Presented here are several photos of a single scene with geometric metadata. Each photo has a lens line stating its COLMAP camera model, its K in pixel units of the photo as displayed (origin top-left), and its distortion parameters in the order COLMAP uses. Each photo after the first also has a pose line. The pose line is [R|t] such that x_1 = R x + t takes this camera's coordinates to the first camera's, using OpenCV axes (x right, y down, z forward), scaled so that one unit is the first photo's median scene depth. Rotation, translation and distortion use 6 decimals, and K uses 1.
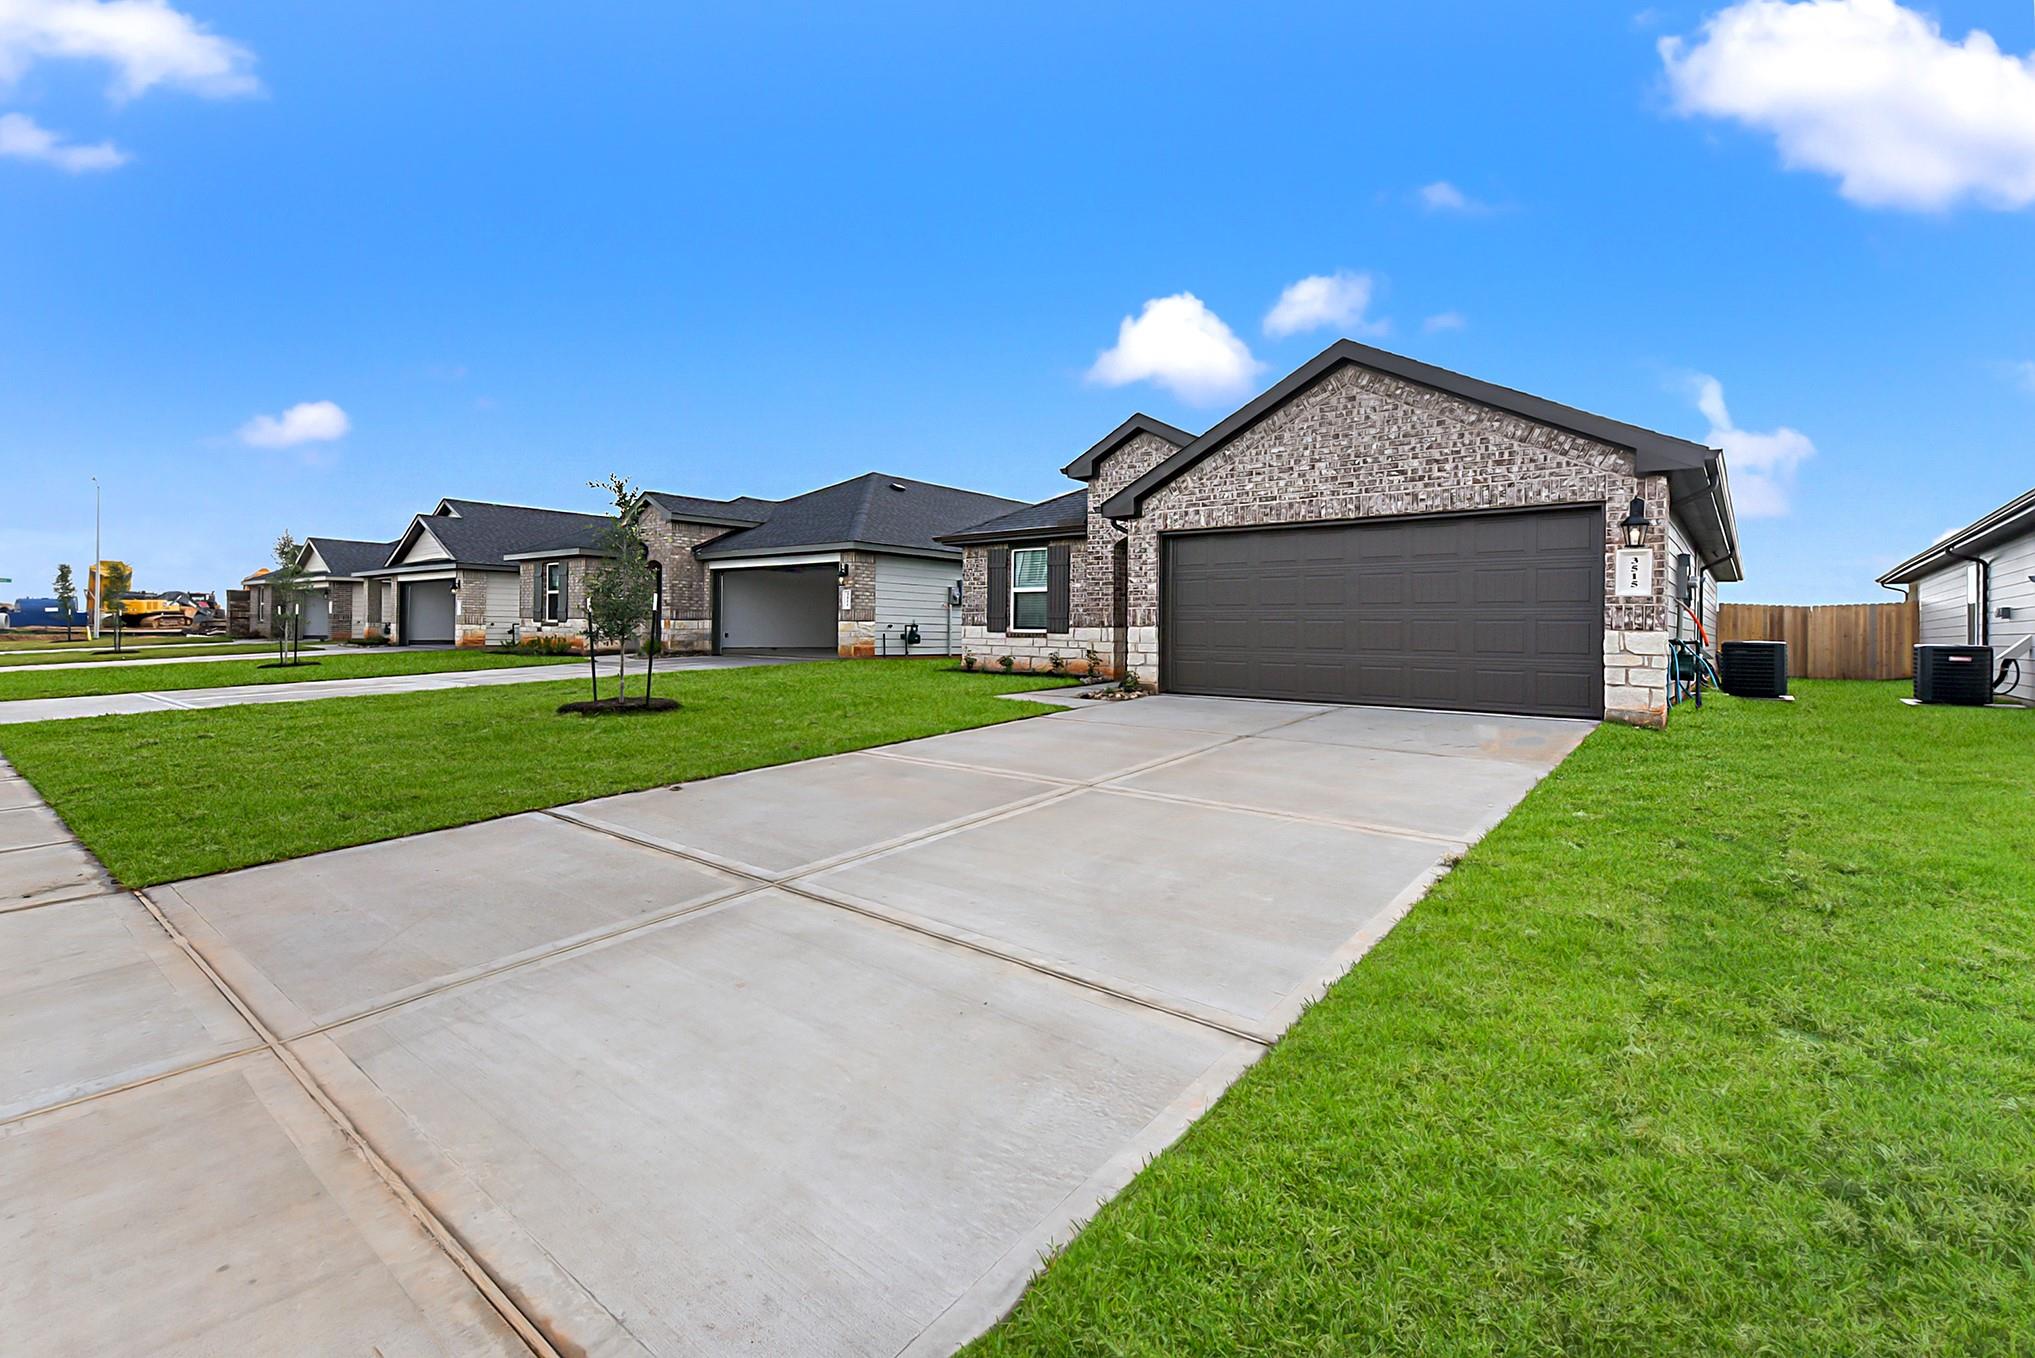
lens RADIAL K [[881.4, 0, 1014.5], [0, 881.4, 622.2], [0, 0, 1]] dist [0.021048, -0.000210]
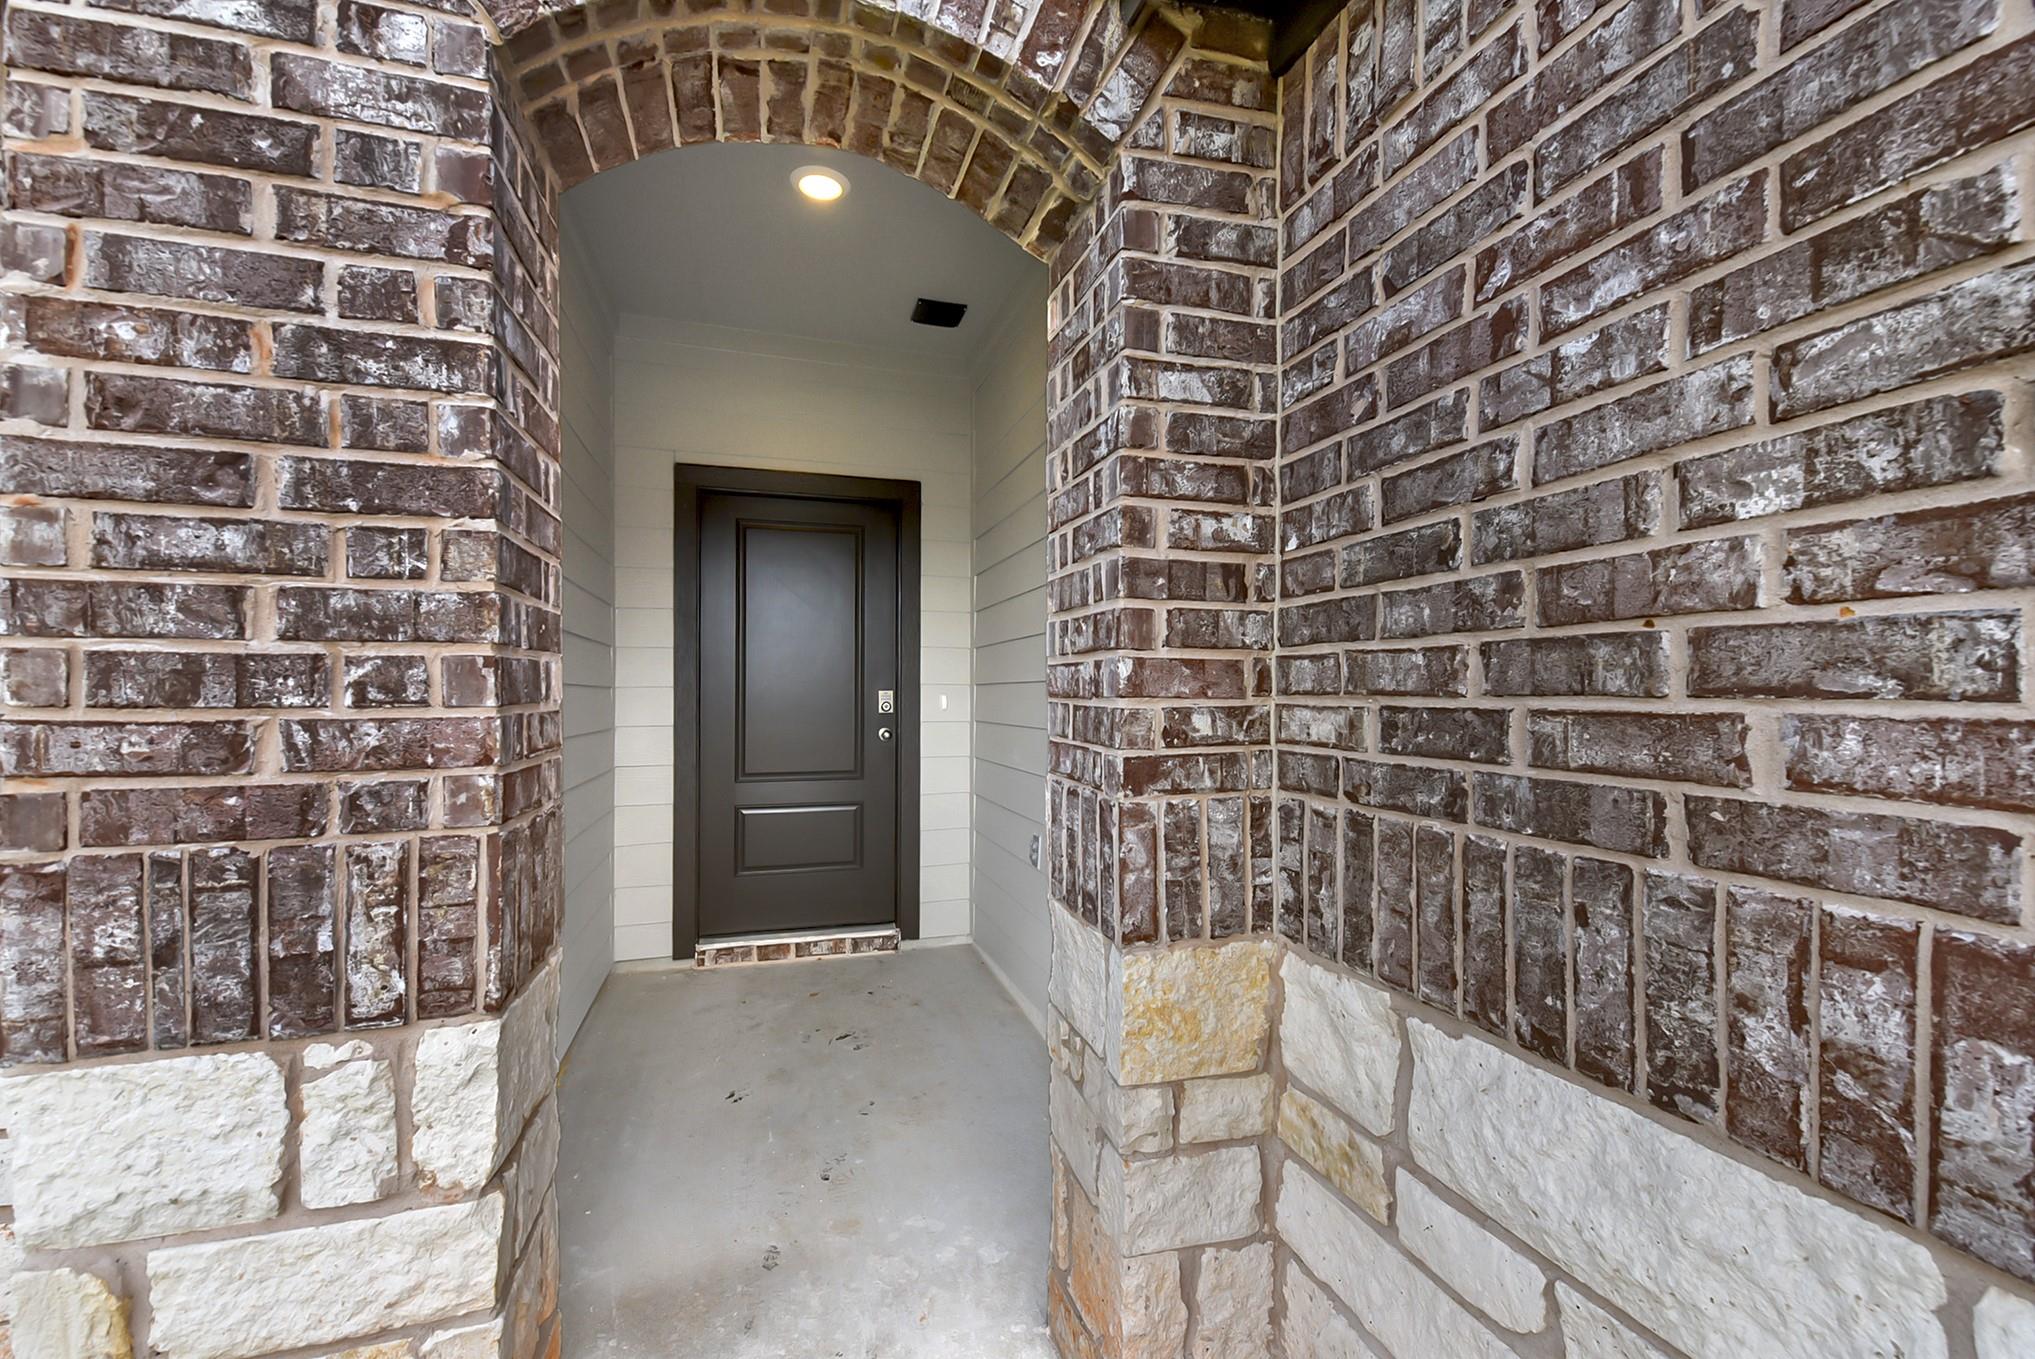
lens RADIAL K [[897.8, 0, 1012.2], [0, 897.8, 684.2], [0, 0, 1]] dist [0.030928, -0.000502]
pose [[0.569345, -0.012927, 0.821997, 0.083804], [0.001784, 0.999893, 0.014490, -0.032842], [-0.822097, -0.006783, 0.569307, 1.105926]]
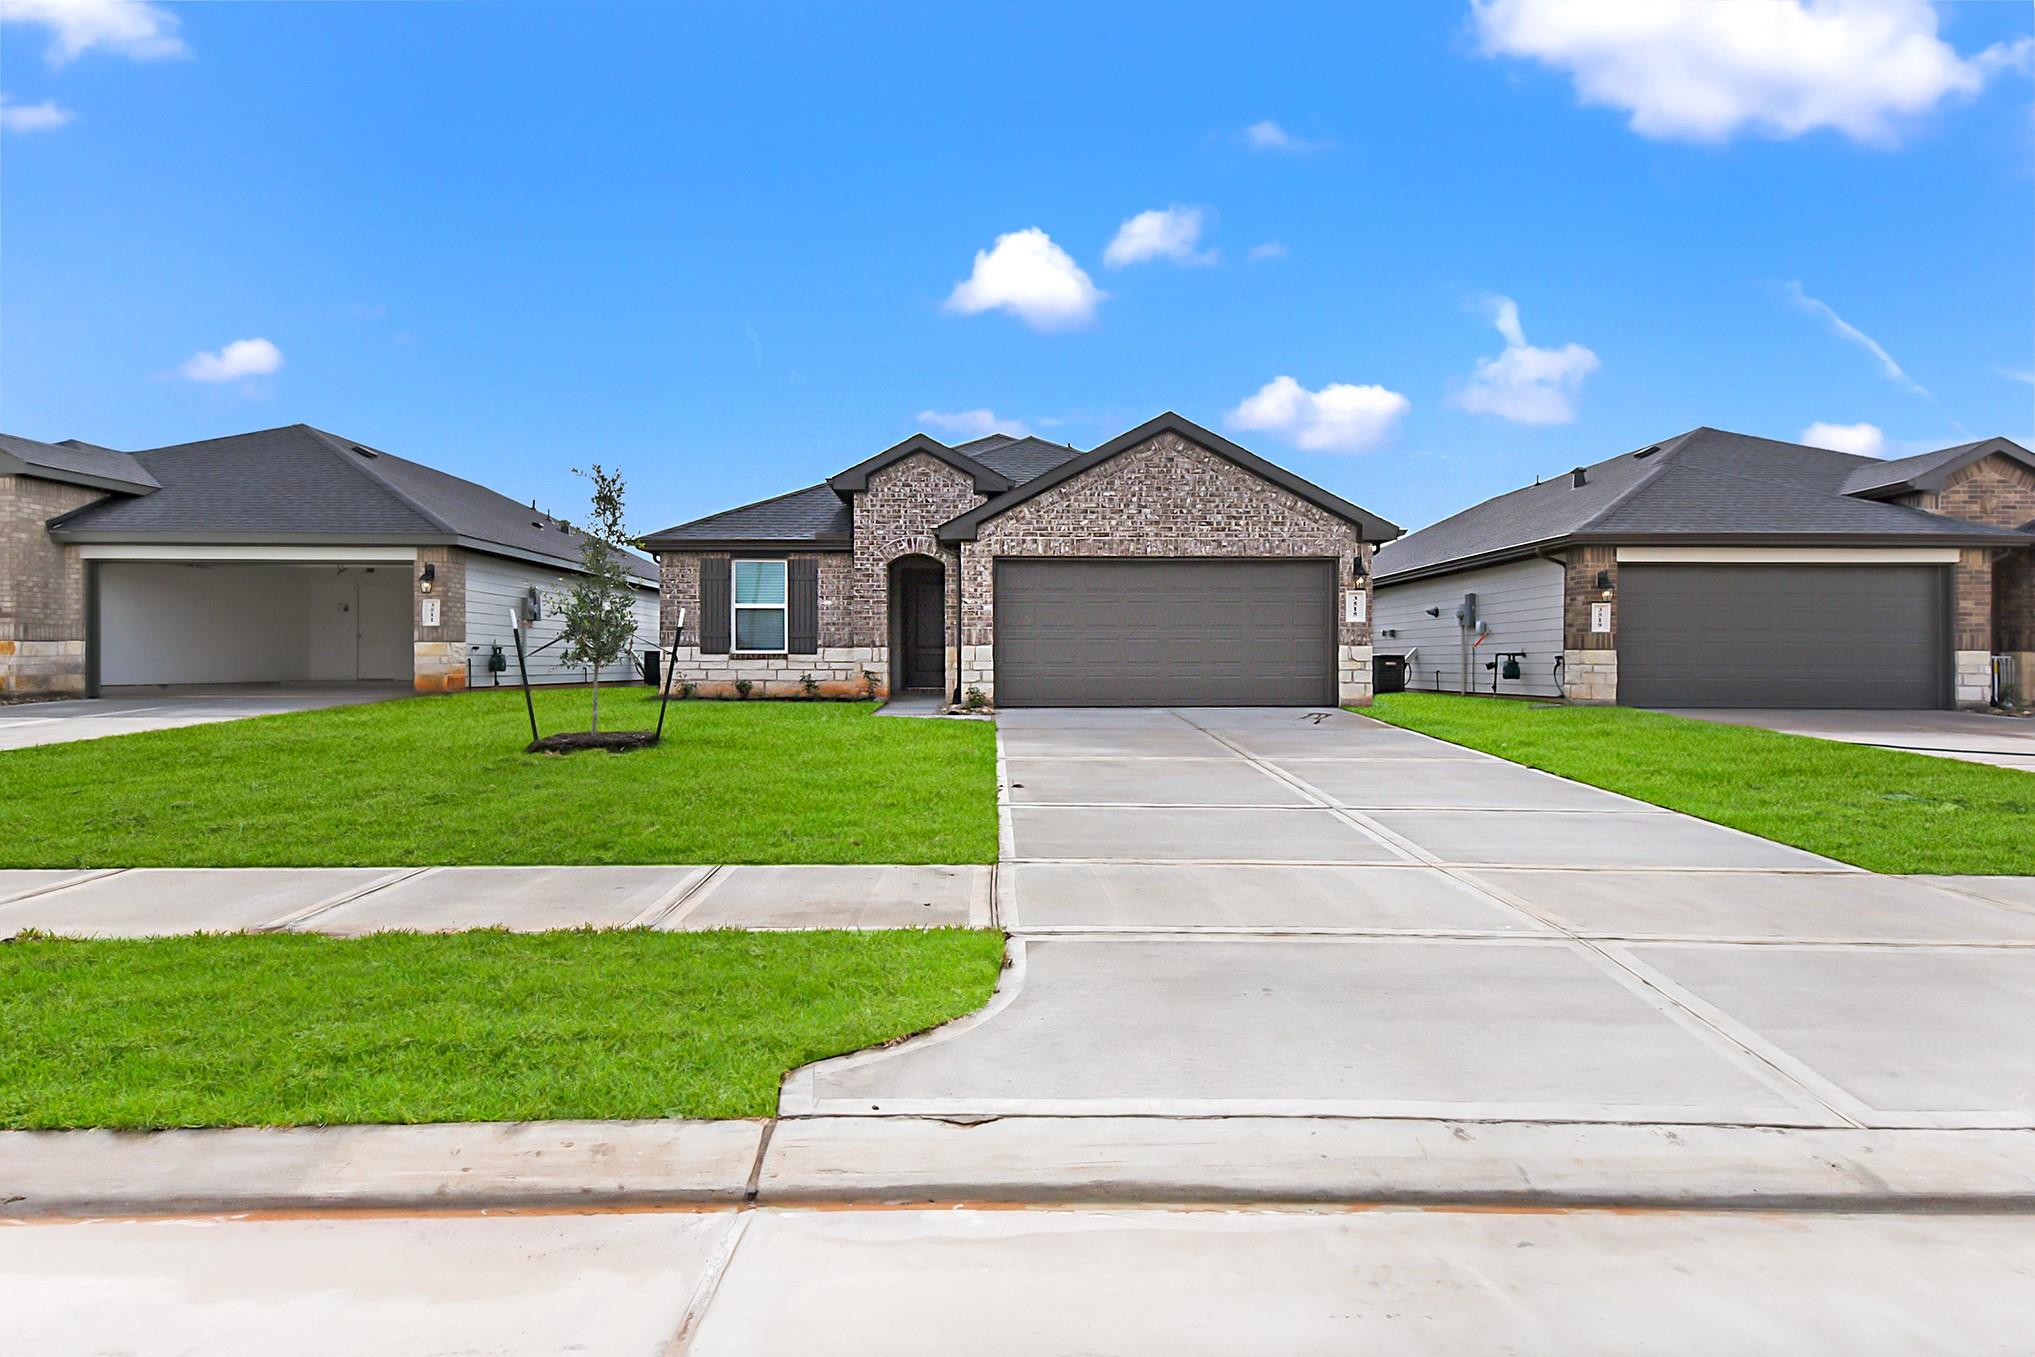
lens RADIAL K [[1121.8, 0, 1013.6], [0, 1121.8, 650.2], [0, 0, 1]] dist [0.039191, -0.002312]
pose [[0.766797, -0.007231, 0.641849, -0.705107], [0.003769, 0.999970, 0.006762, 0.001961], [-0.641879, -0.002766, 0.766801, -0.056569]]
